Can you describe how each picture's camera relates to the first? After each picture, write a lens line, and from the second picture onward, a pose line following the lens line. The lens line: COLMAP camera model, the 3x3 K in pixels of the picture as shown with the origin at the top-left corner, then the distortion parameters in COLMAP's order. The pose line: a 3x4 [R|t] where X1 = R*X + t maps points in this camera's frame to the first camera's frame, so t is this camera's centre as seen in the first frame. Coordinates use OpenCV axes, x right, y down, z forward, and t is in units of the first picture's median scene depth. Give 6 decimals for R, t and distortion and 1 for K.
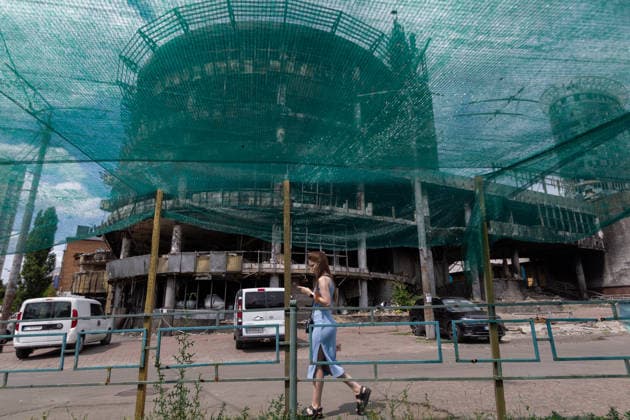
lens RADIAL K [[360.4, 0, 315.0], [0, 360.4, 210.0], [0, 0, 1]] dist [-0.006508, 0.001621]
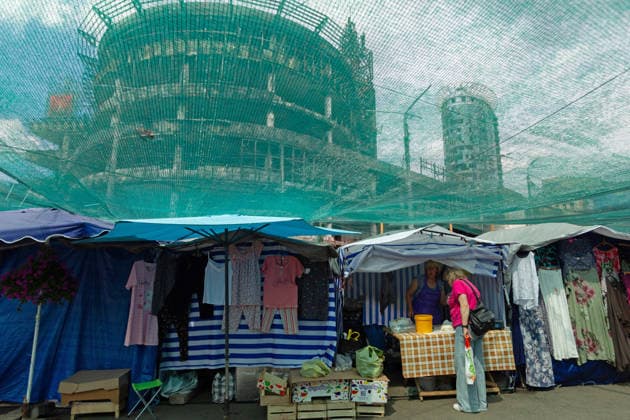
lens RADIAL K [[360.4, 0, 315.0], [0, 360.4, 210.0], [0, 0, 1]] dist [-0.006508, 0.001621]
pose [[0.956497, 0.059594, 0.285592, -0.259425], [-0.086657, 0.992769, 0.083071, -0.028070], [-0.278576, -0.104206, 0.954744, -0.156978]]
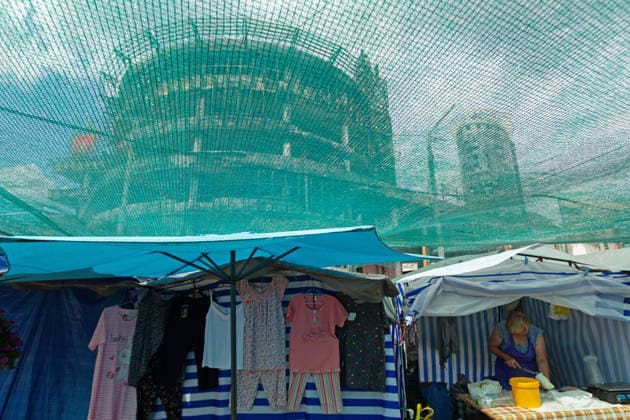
lens RADIAL K [[360.4, 0, 315.0], [0, 360.4, 210.0], [0, 0, 1]] dist [-0.006508, 0.001621]
pose [[0.970115, 0.056578, 0.235958, -0.254408], [-0.057534, 0.998340, -0.002838, -0.019437], [-0.235727, -0.010823, 0.971759, -0.111370]]
